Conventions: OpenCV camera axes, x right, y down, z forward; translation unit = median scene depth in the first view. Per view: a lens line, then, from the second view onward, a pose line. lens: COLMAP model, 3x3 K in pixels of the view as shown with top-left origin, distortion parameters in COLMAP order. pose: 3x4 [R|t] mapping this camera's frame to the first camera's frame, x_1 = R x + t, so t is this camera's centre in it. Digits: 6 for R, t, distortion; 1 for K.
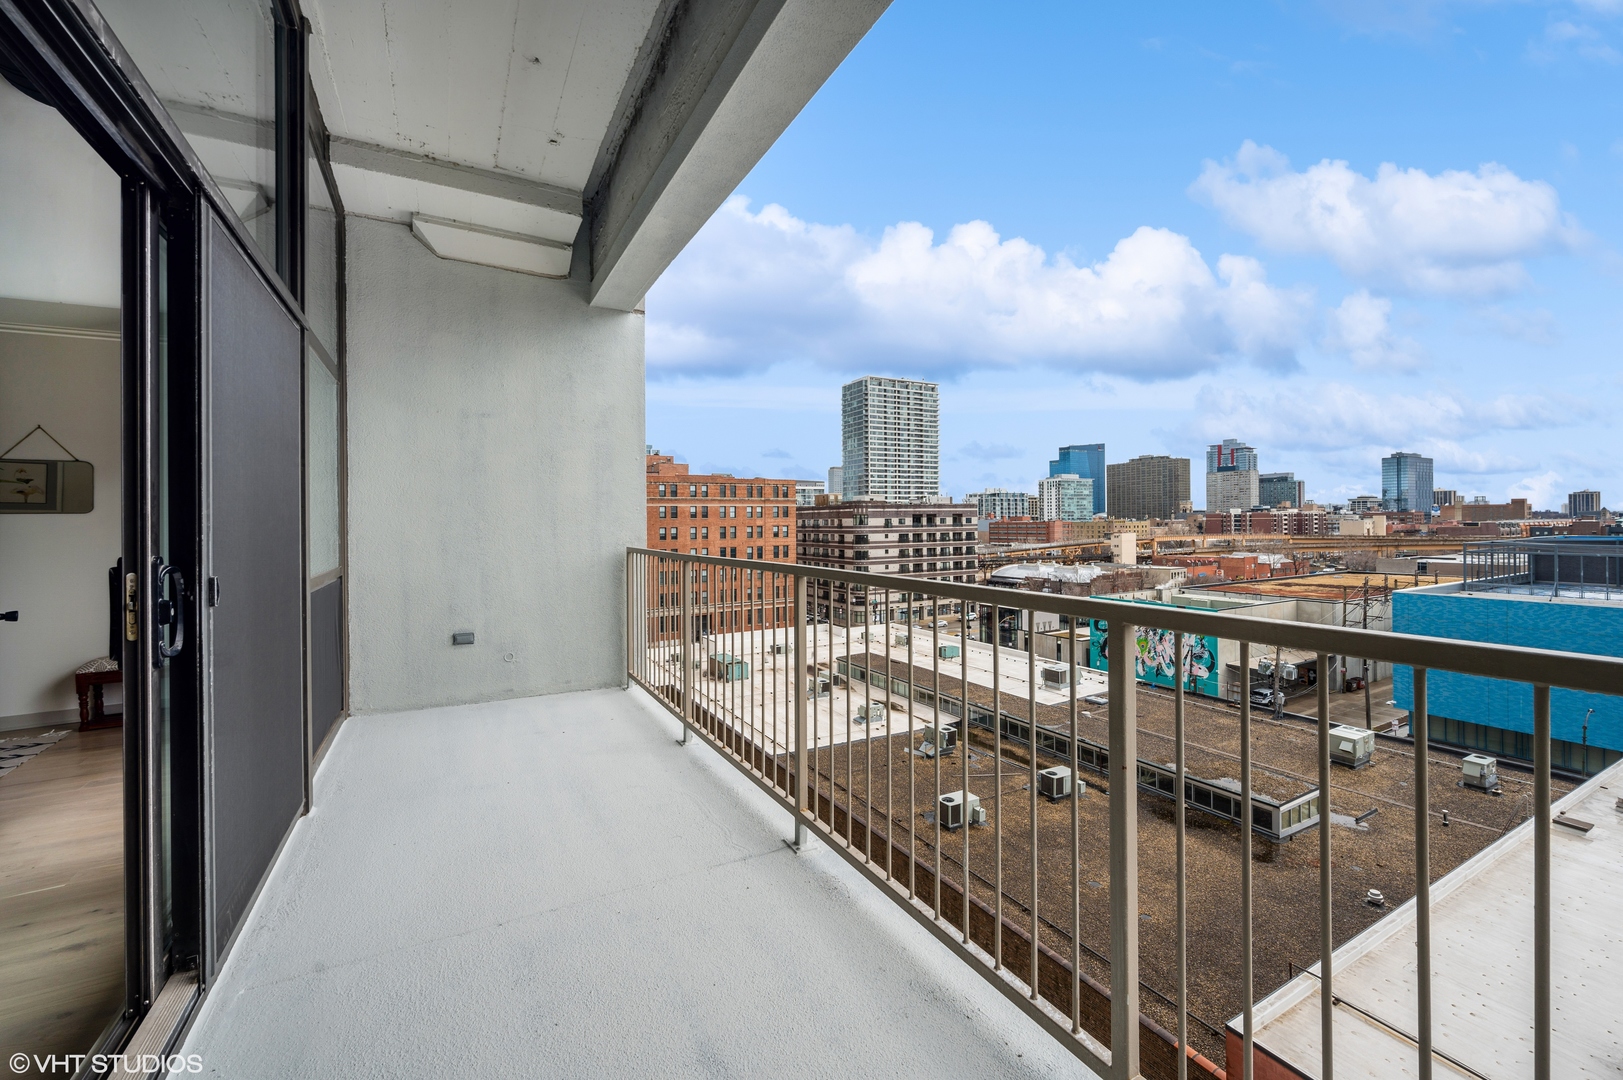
lens RADIAL K [[657.9, 0, 827.5], [0, 657.9, 523.1], [0, 0, 1]] dist [0.003372, 0.000603]
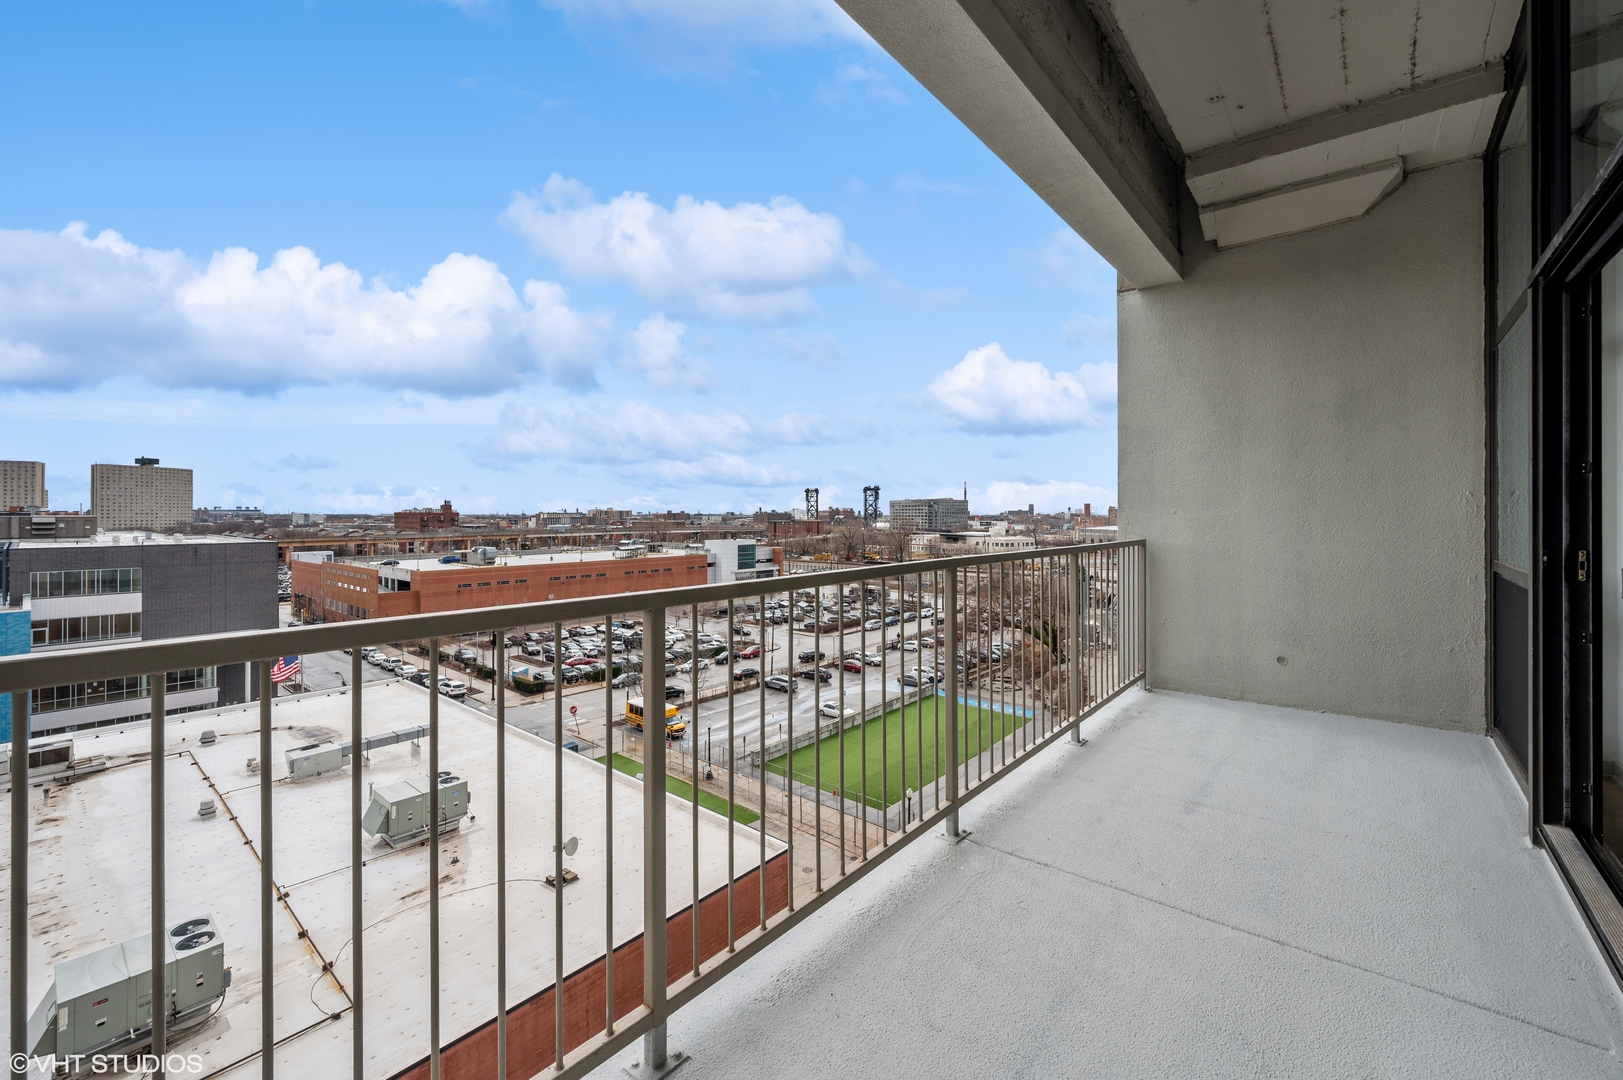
lens RADIAL K [[657.9, 0, 810.3], [0, 657.9, 516.6], [0, 0, 1]] dist [0.003372, 0.000603]
pose [[0.999930, 0.007367, -0.009266, 1.068541], [-0.007430, 0.999950, -0.006719, -0.020303], [0.009216, 0.006788, 0.999934, -0.059233]]
